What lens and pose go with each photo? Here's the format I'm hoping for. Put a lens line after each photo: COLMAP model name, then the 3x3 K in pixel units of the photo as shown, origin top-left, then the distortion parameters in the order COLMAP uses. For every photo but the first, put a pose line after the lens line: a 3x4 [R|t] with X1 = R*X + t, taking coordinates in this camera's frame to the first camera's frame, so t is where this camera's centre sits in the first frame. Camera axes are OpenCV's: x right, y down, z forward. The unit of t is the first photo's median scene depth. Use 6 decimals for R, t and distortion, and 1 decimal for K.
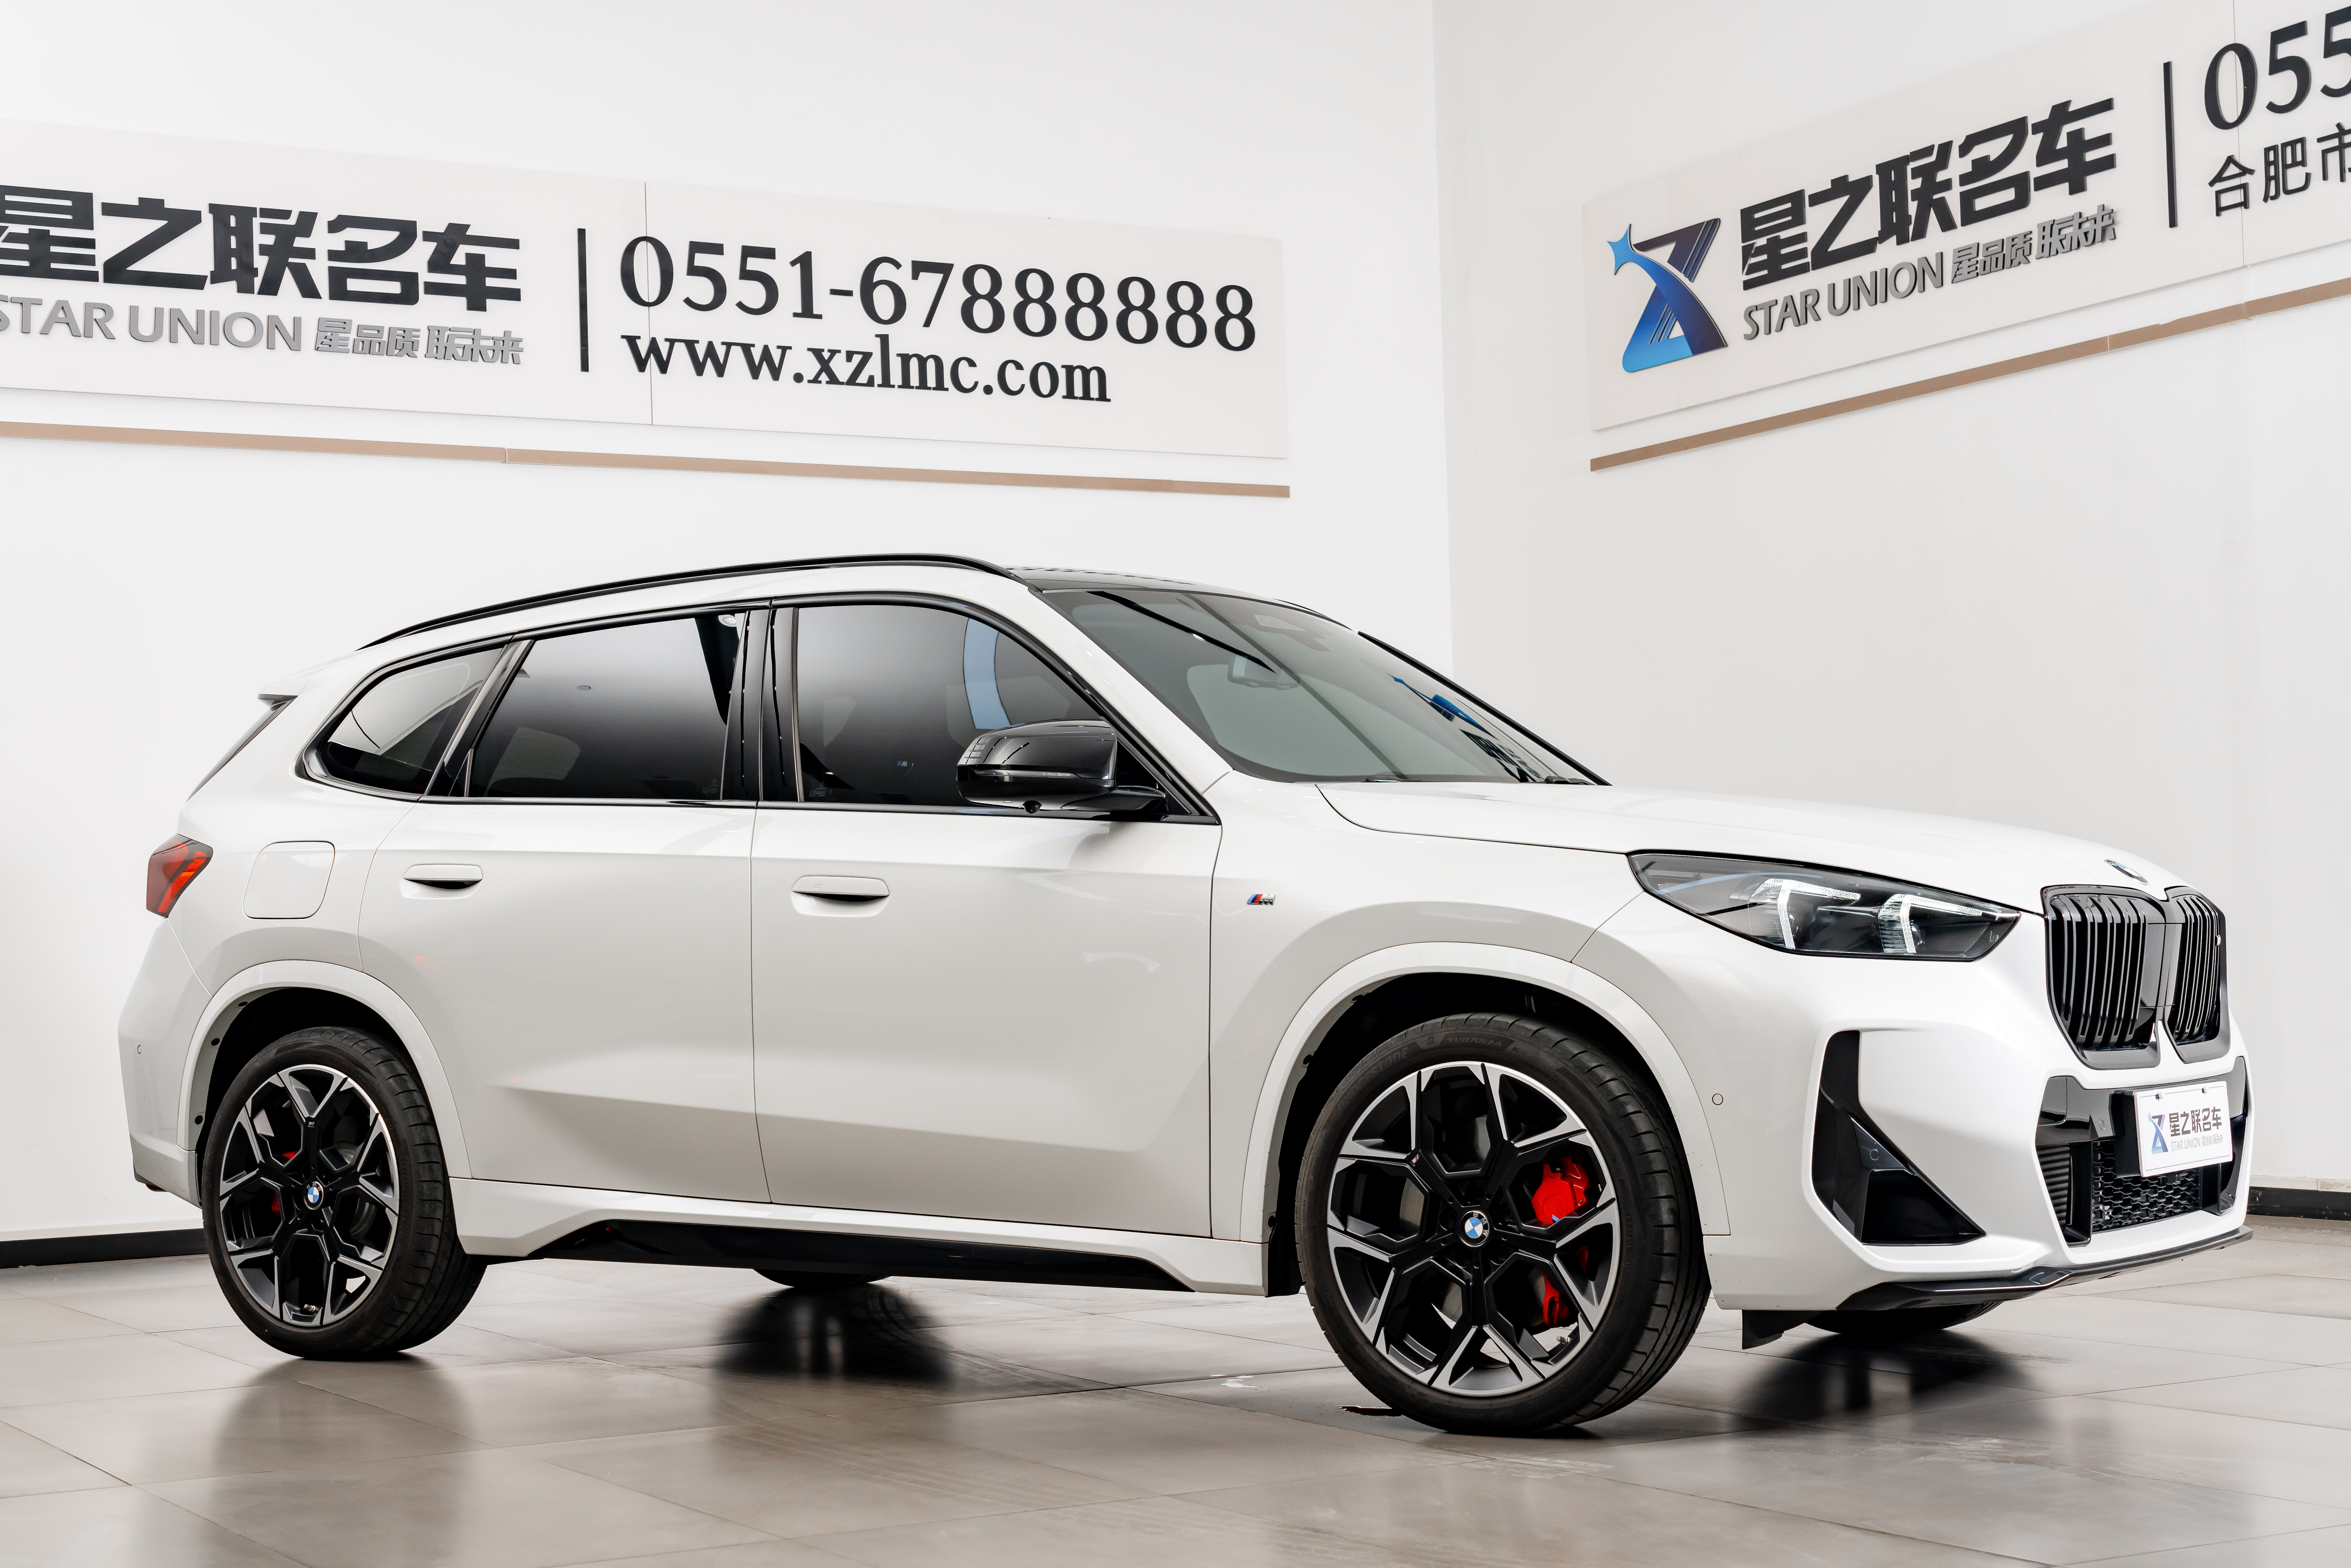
lens RADIAL K [[3367.2, 0, 1175.5], [0, 3367.2, 784.0], [0, 0, 1]] dist [0.035195, 0.025607]
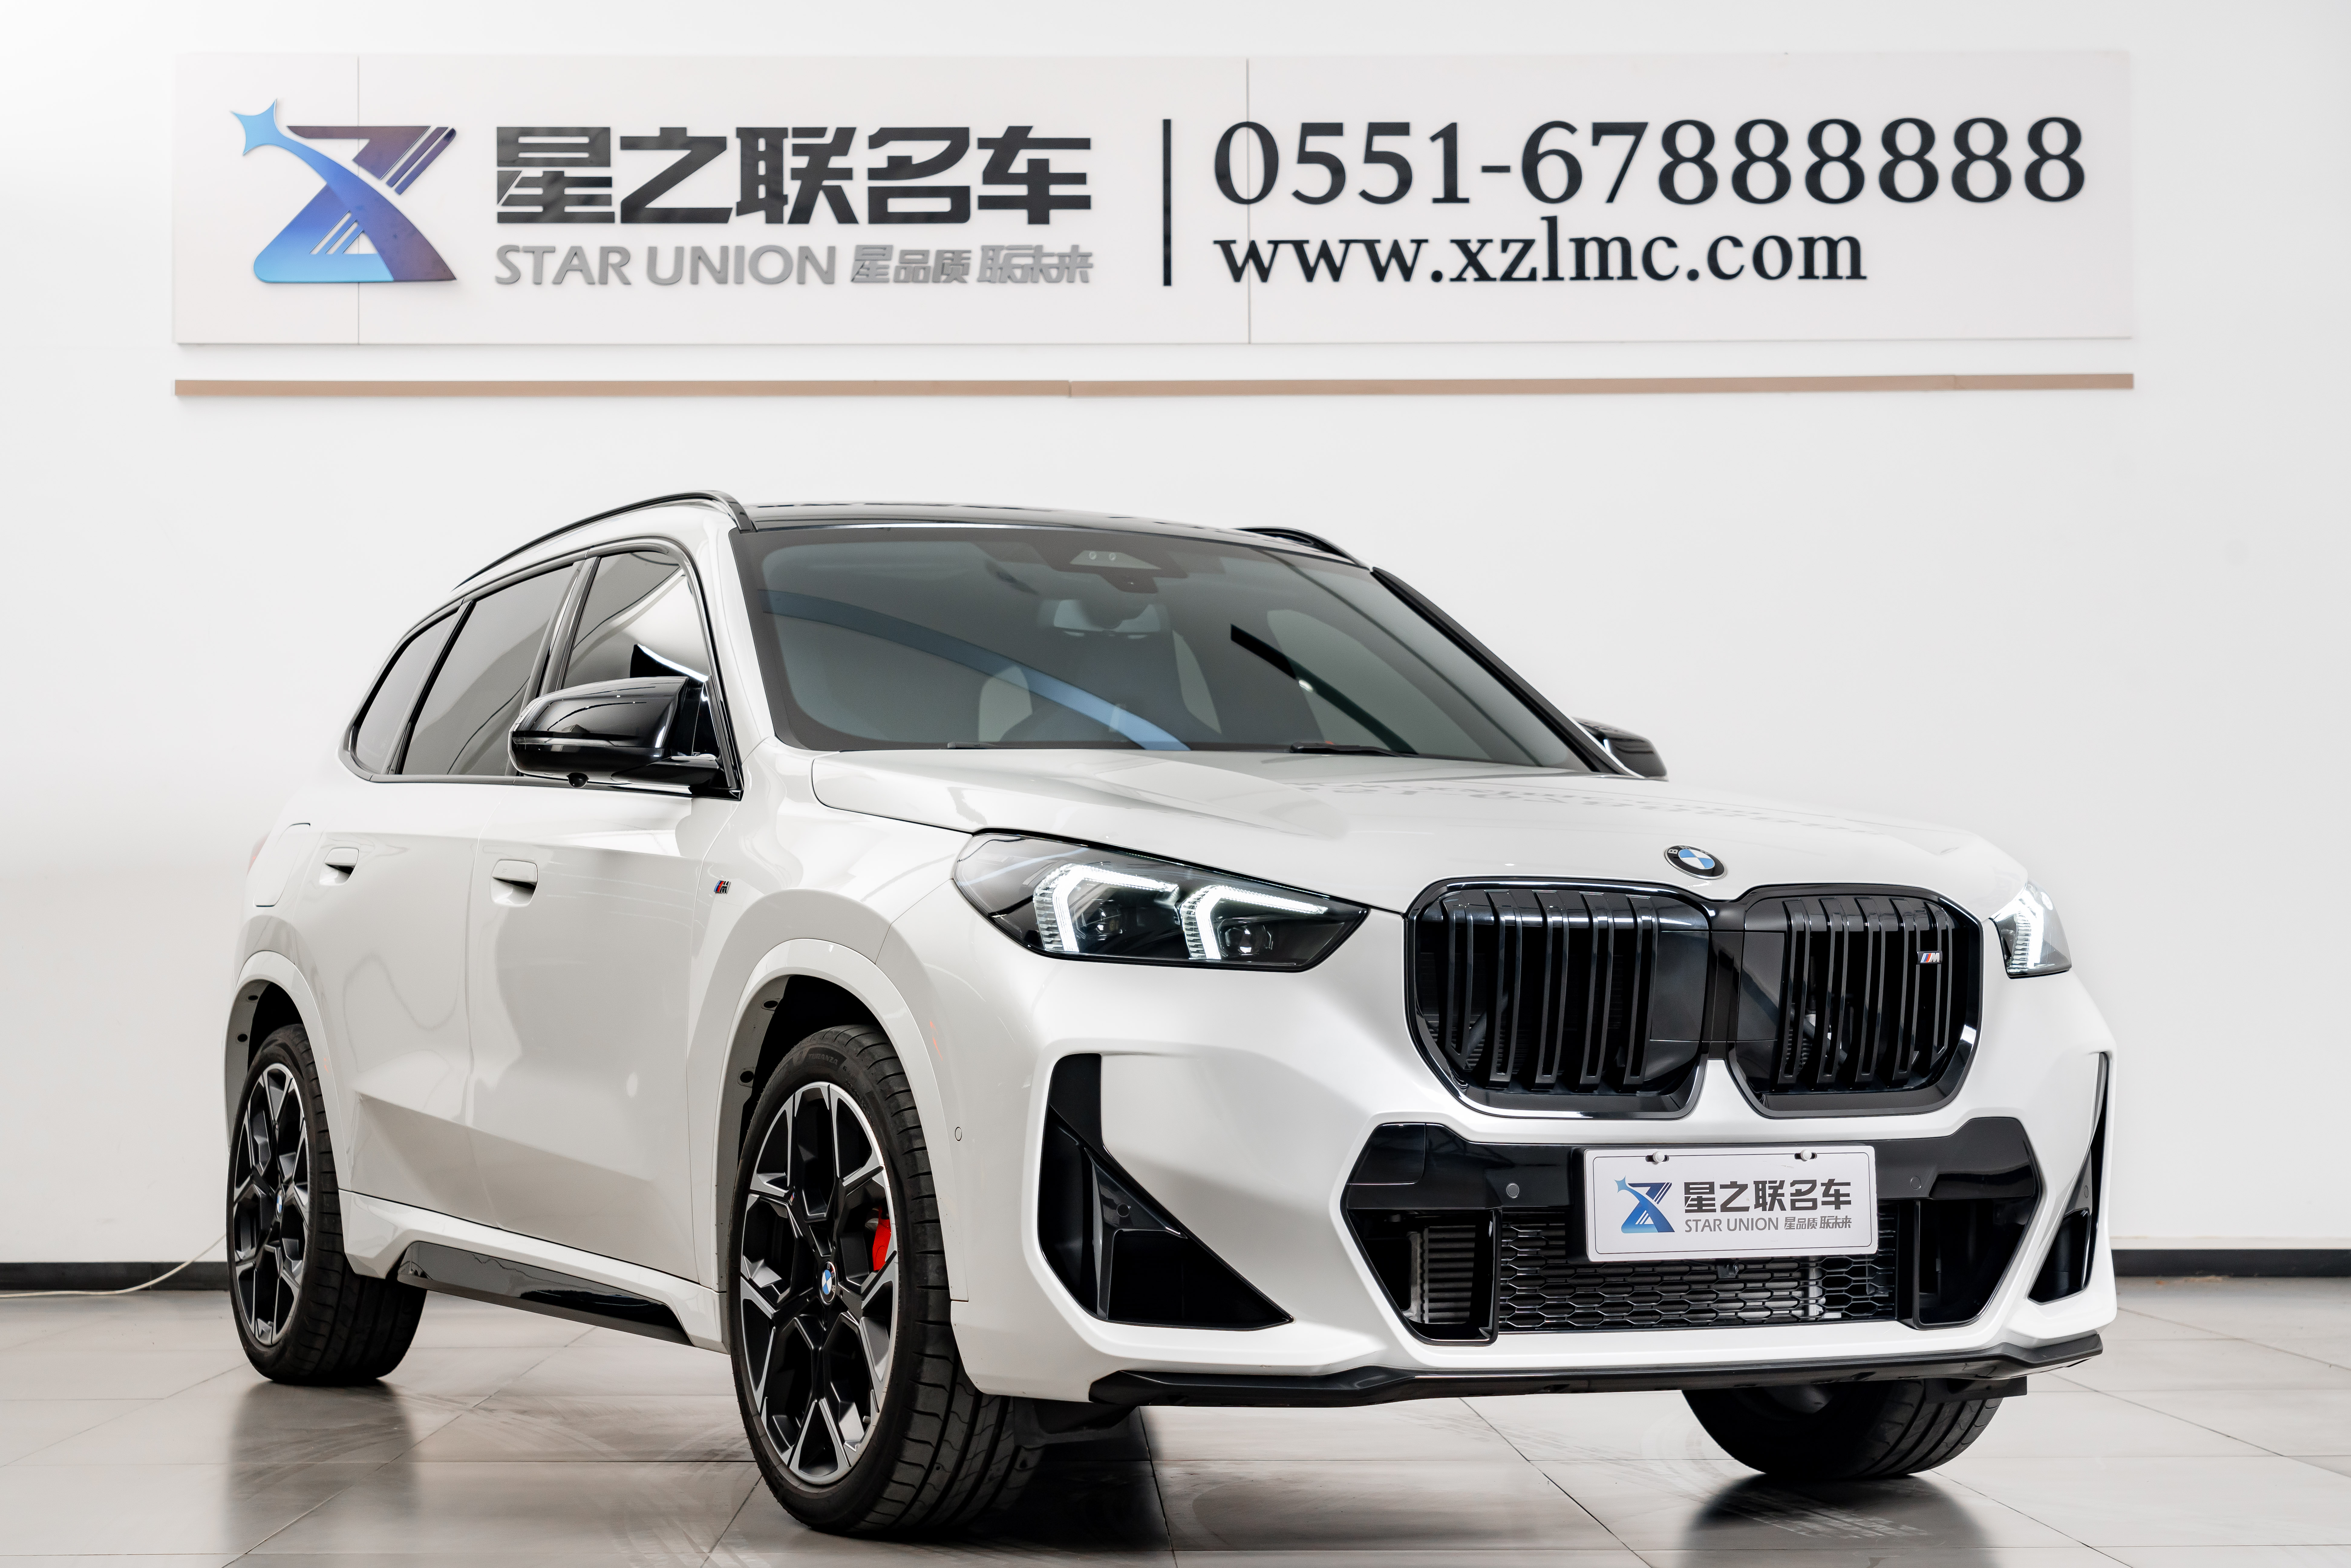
lens RADIAL K [[4170.7, 0, 1175.5], [0, 4170.7, 784.0], [0, 0, 1]] dist [0.069761, 0.083431]
pose [[0.878012, -0.003192, -0.478629, 0.643718], [0.003434, 0.999994, -0.000369, 0.009123], [0.478627, -0.001319, 0.878017, 0.132441]]
